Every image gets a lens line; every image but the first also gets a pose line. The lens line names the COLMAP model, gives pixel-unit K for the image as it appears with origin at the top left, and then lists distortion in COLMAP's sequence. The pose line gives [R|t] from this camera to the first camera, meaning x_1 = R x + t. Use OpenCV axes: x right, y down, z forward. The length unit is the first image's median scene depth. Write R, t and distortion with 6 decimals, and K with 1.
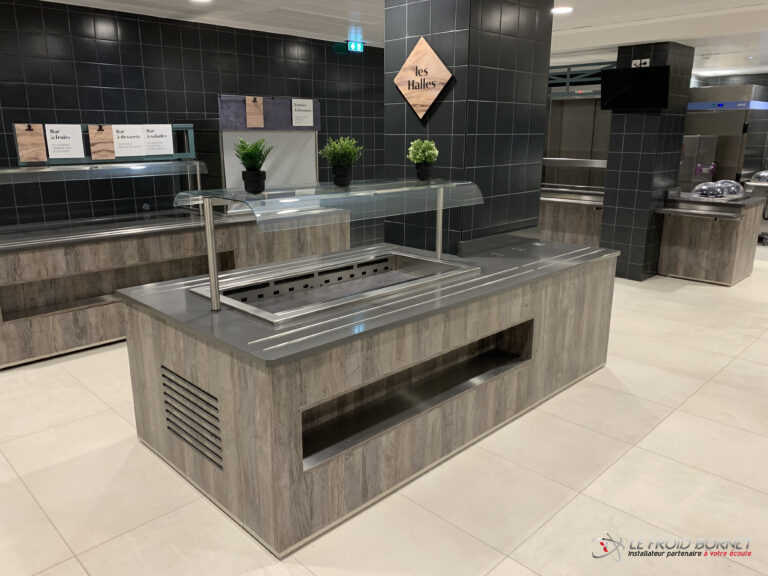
lens RADIAL K [[588.3, 0, 381.0], [0, 588.3, 290.6], [0, 0, 1]] dist [-0.001279, 0.000355]
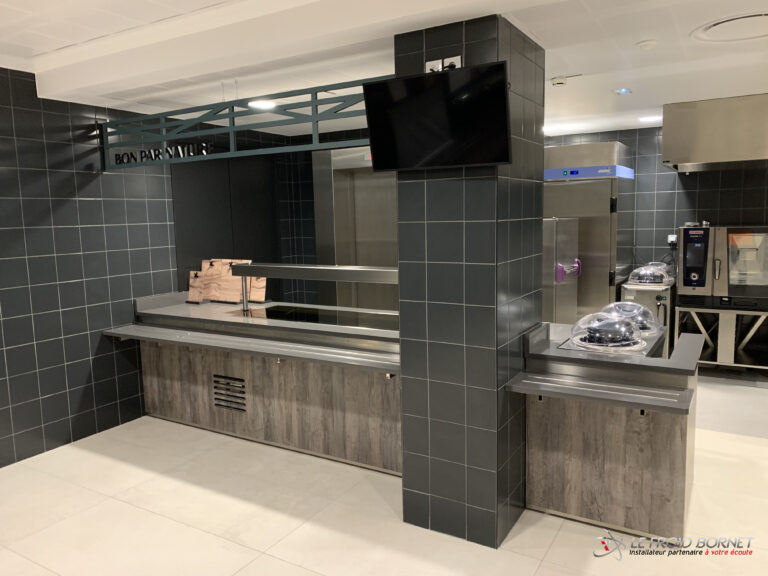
lens RADIAL K [[588.3, 0, 388.6], [0, 588.3, 291.0], [0, 0, 1]] dist [-0.001279, 0.000355]
pose [[0.965737, -0.055510, 0.253518, 0.260574], [0.089037, 0.988436, -0.122747, -0.156993], [-0.243773, 0.141114, 0.959511, 0.565874]]
